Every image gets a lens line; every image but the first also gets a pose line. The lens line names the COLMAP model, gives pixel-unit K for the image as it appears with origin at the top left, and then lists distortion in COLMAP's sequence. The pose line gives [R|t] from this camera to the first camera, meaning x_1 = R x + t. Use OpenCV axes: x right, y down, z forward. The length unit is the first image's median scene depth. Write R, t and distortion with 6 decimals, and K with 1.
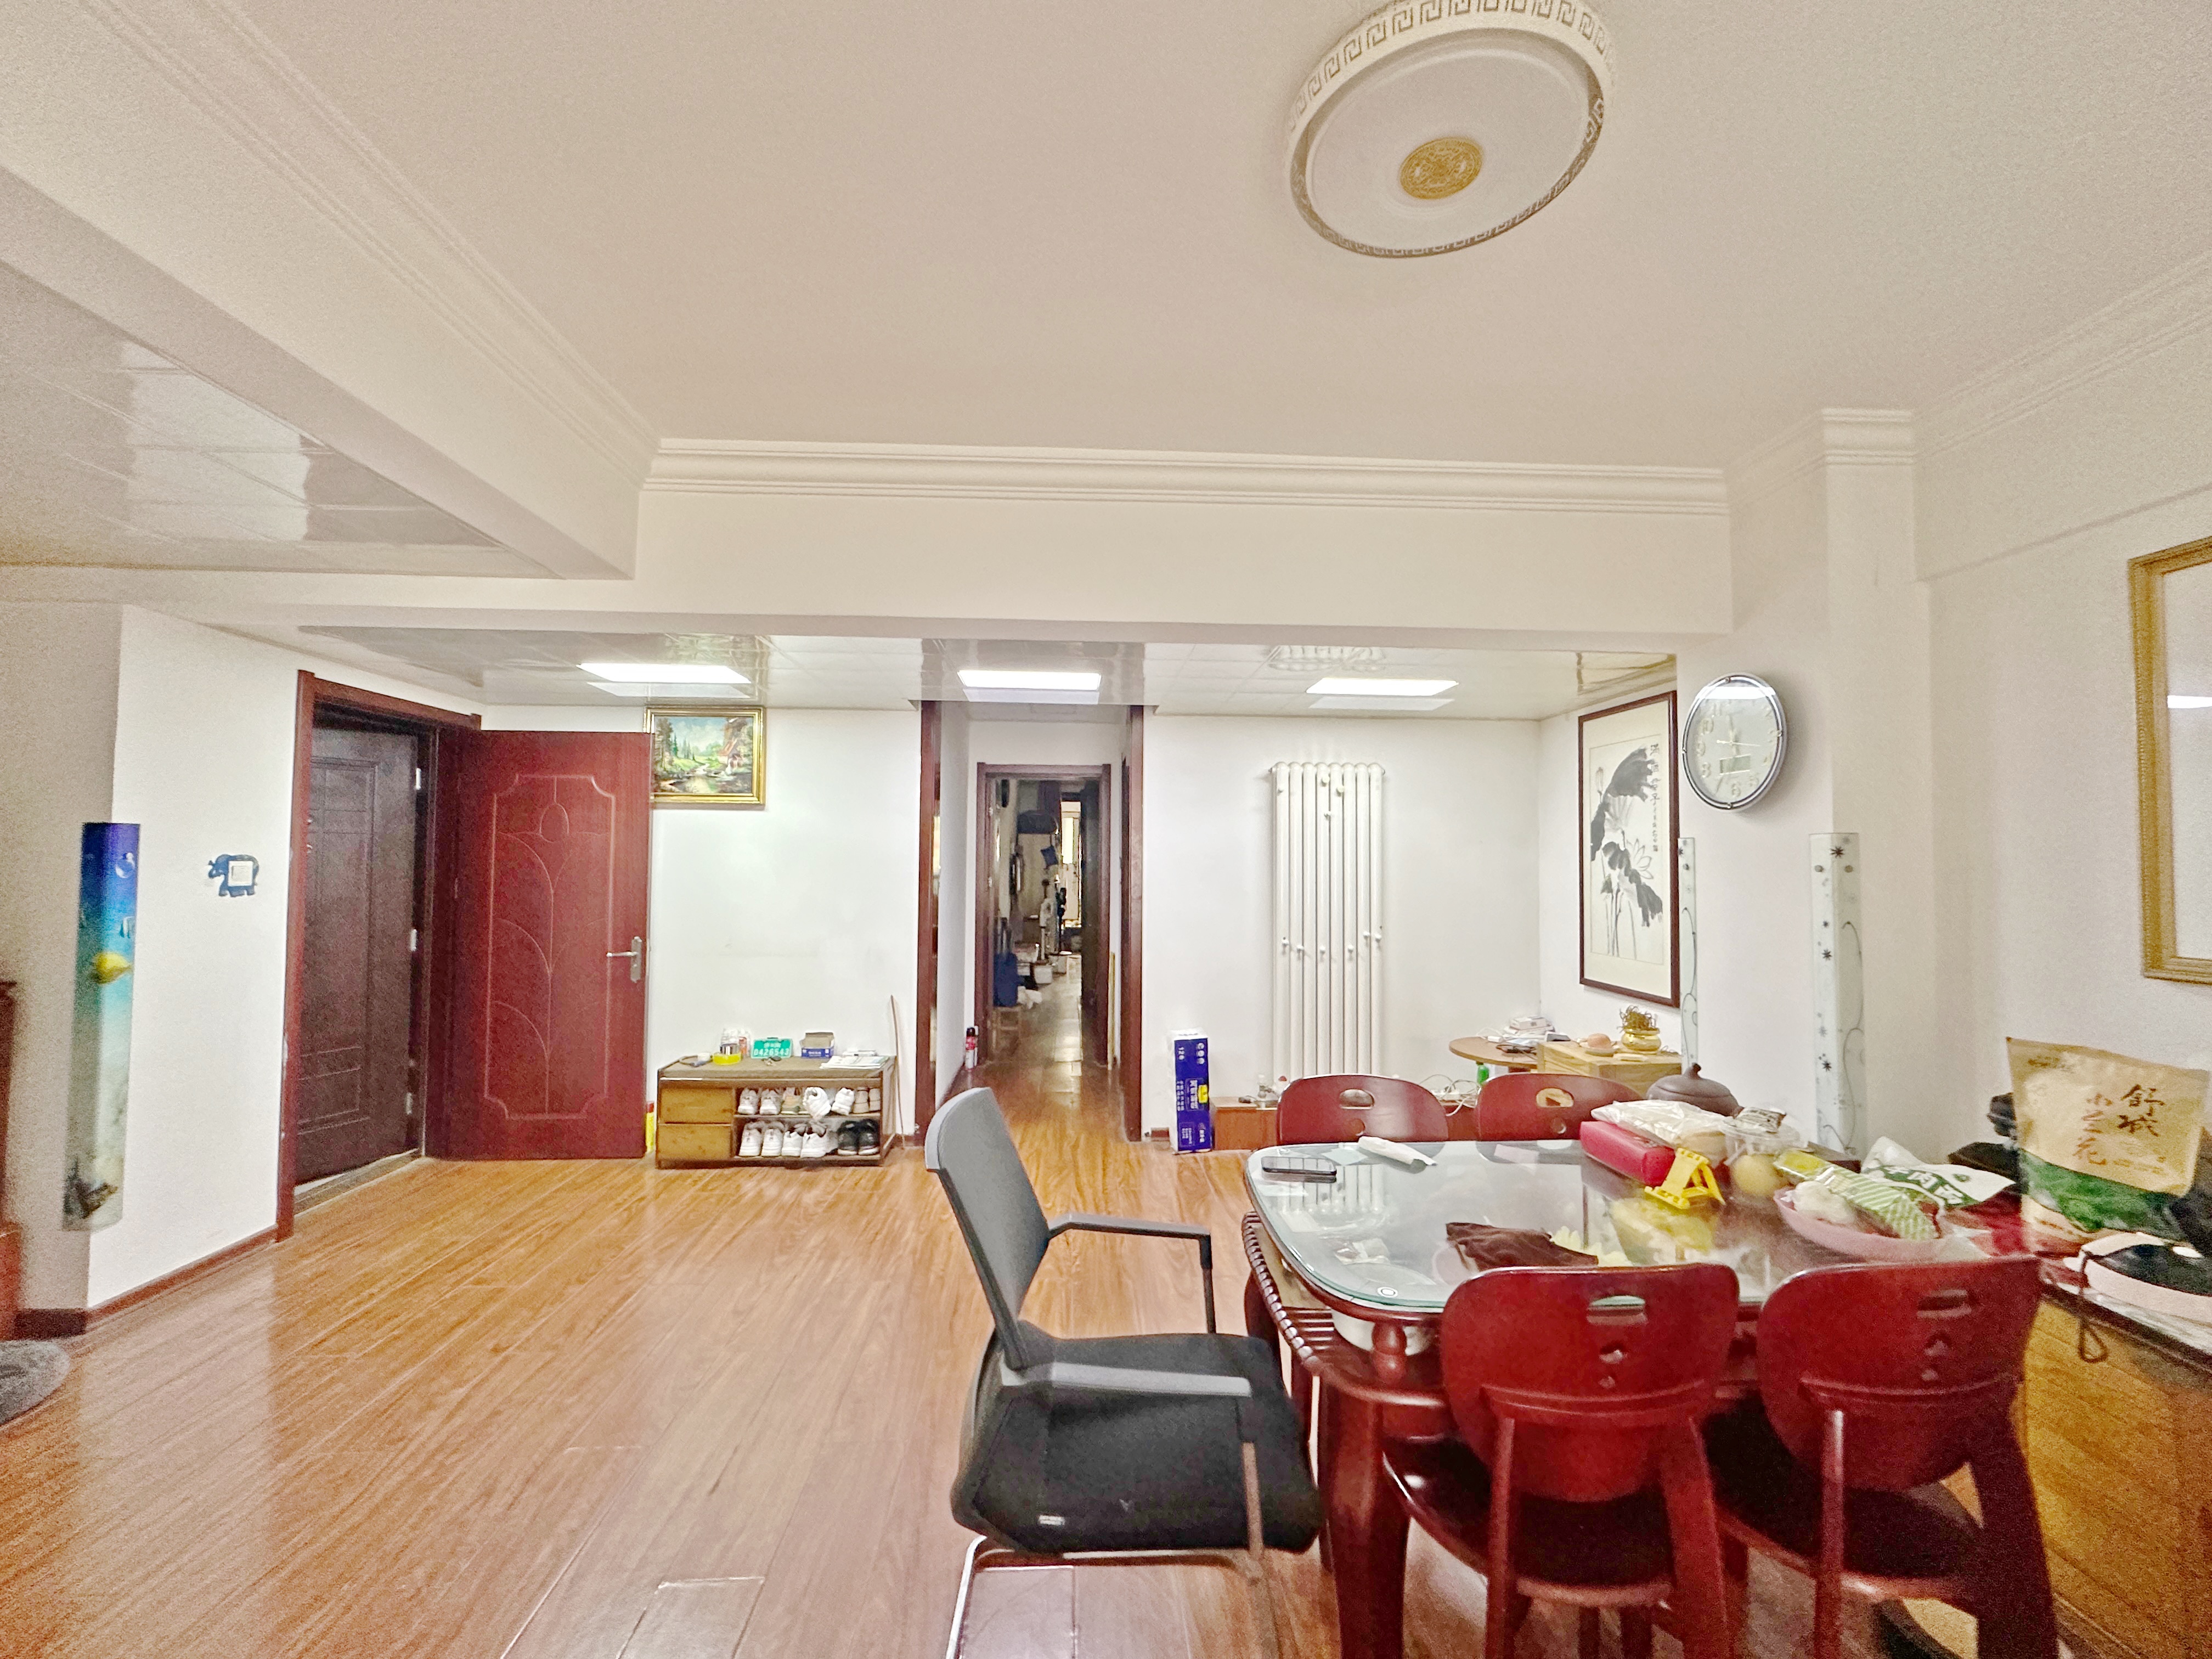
lens RADIAL K [[877.0, 0, 1100.6], [0, 877.0, 840.4], [0, 0, 1]] dist [0.002135, -0.000785]
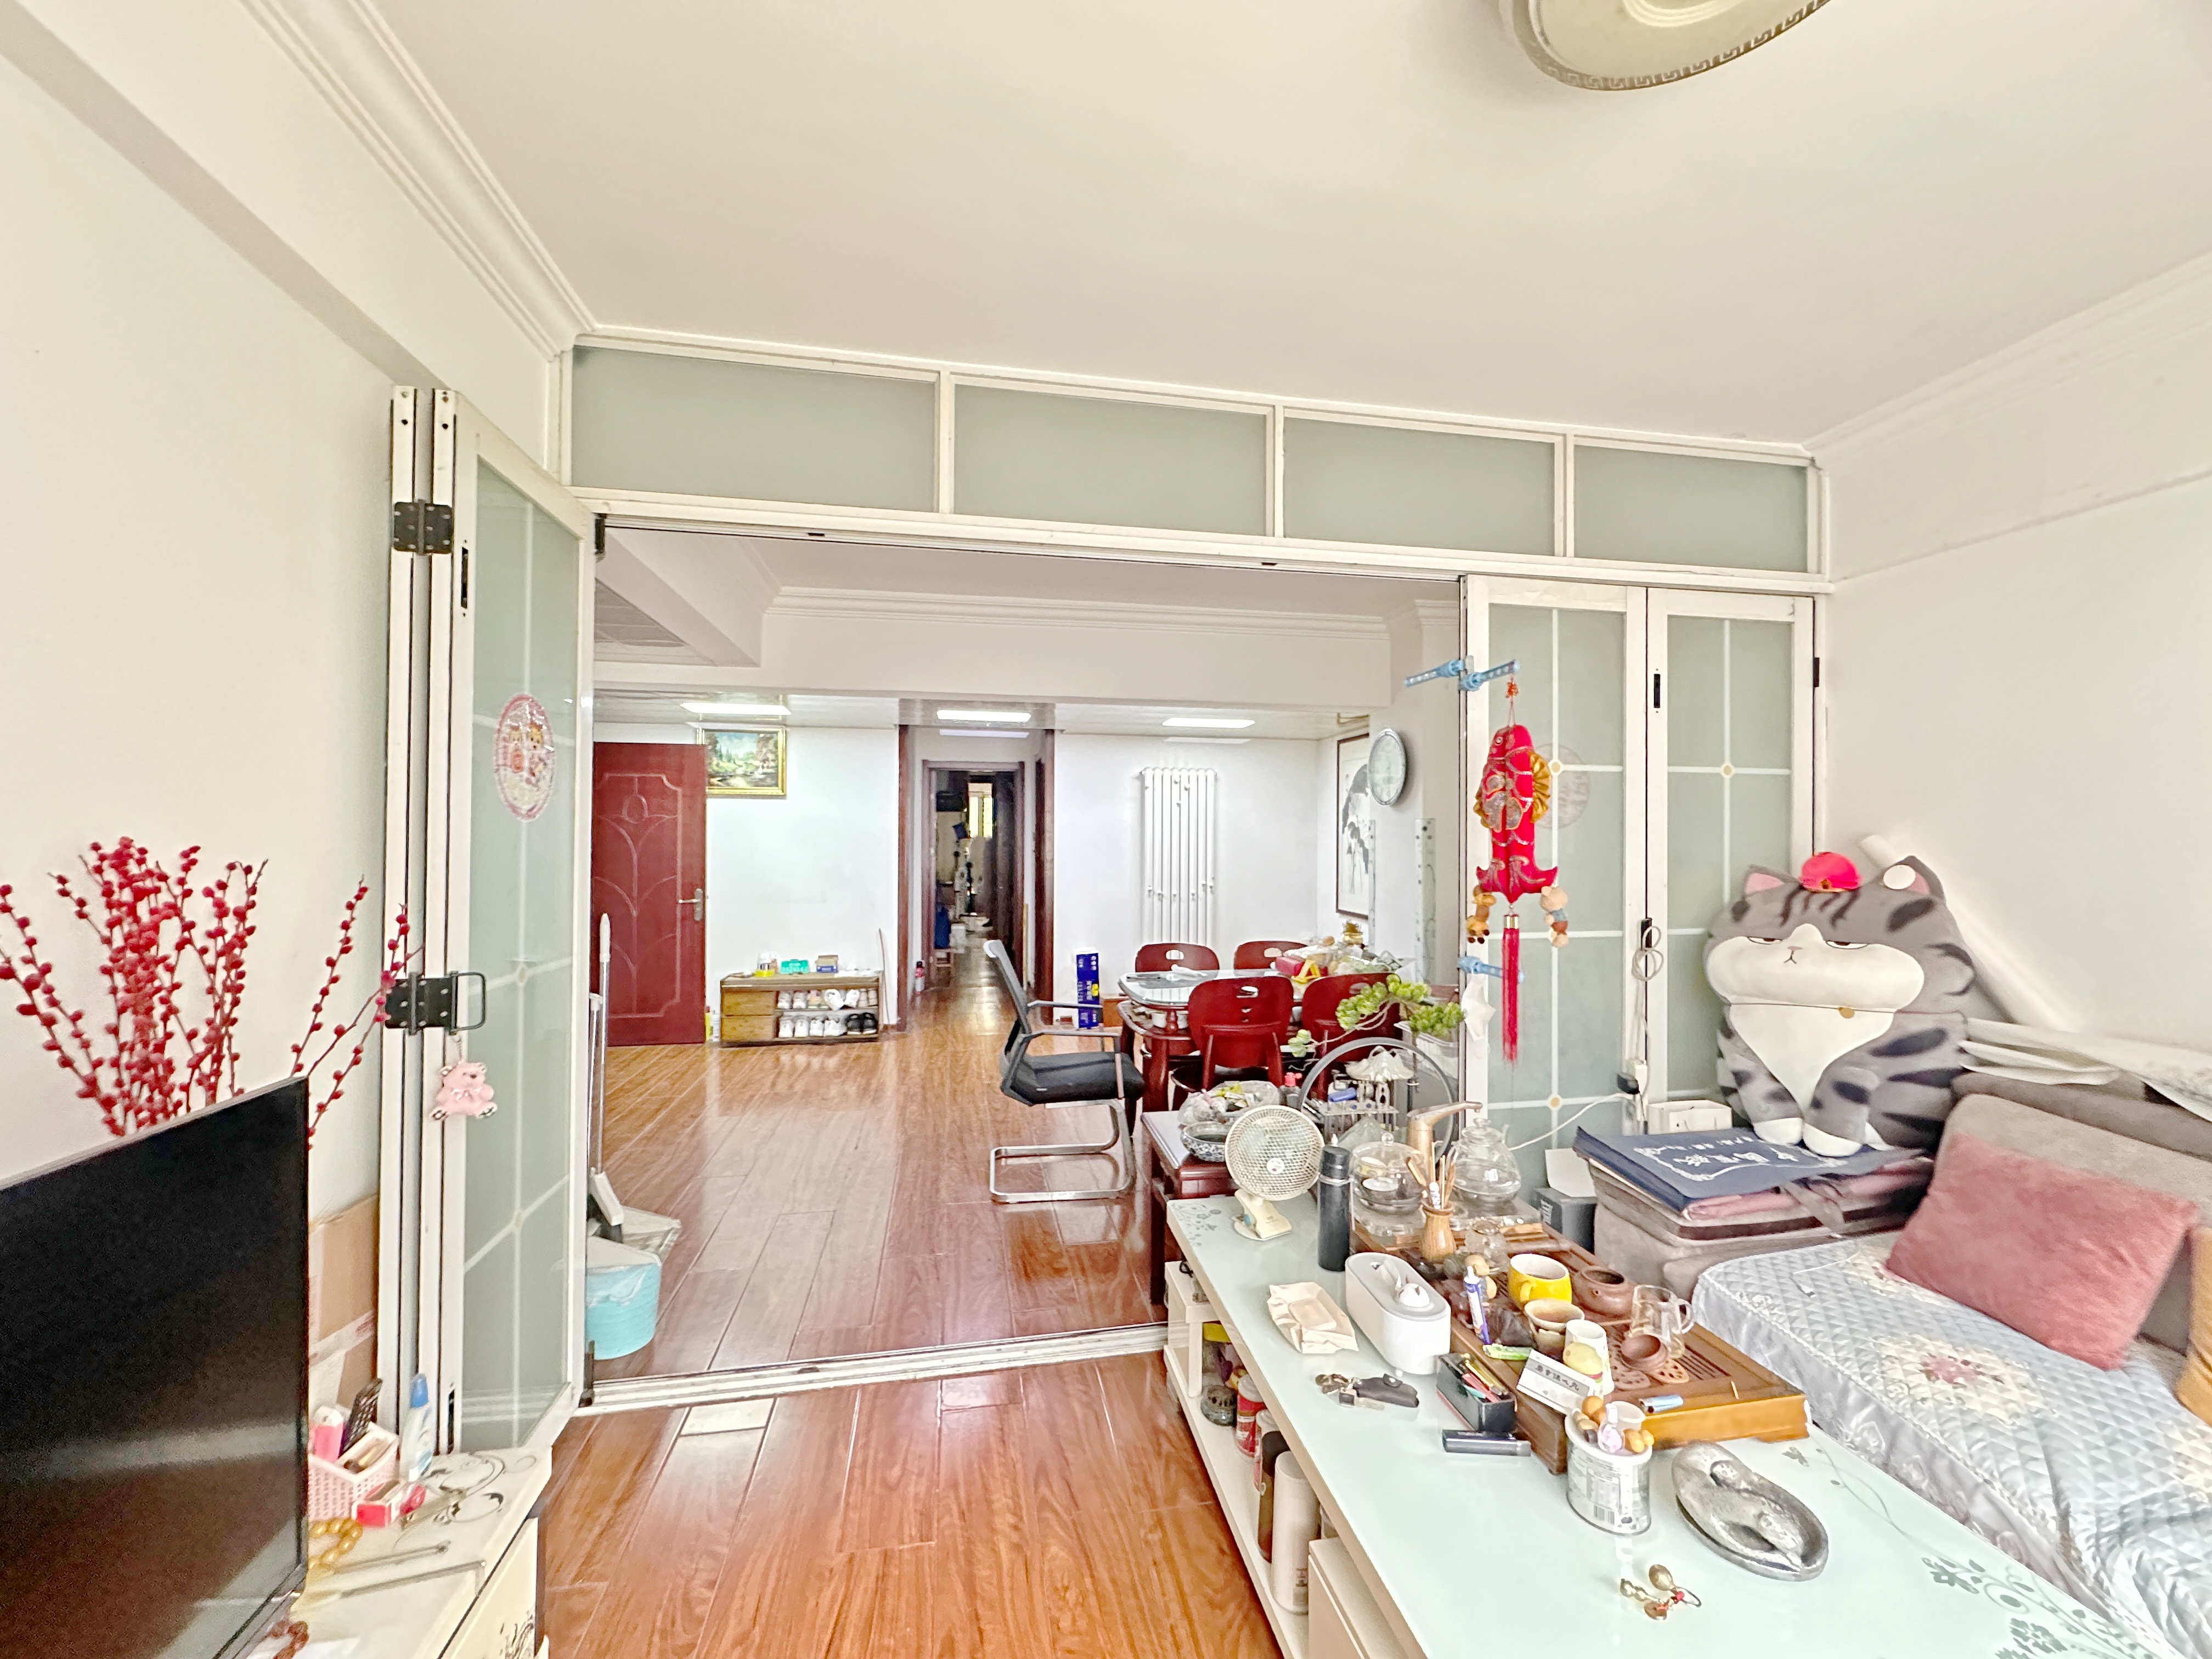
lens RADIAL K [[877.0, 0, 1112.9], [0, 877.0, 829.5], [0, 0, 1]] dist [0.002135, -0.000785]
pose [[0.989847, -0.001386, 0.142131, -0.066193], [-0.000980, 0.999862, 0.016574, -0.009718], [-0.142135, -0.016545, 0.989709, -0.483349]]
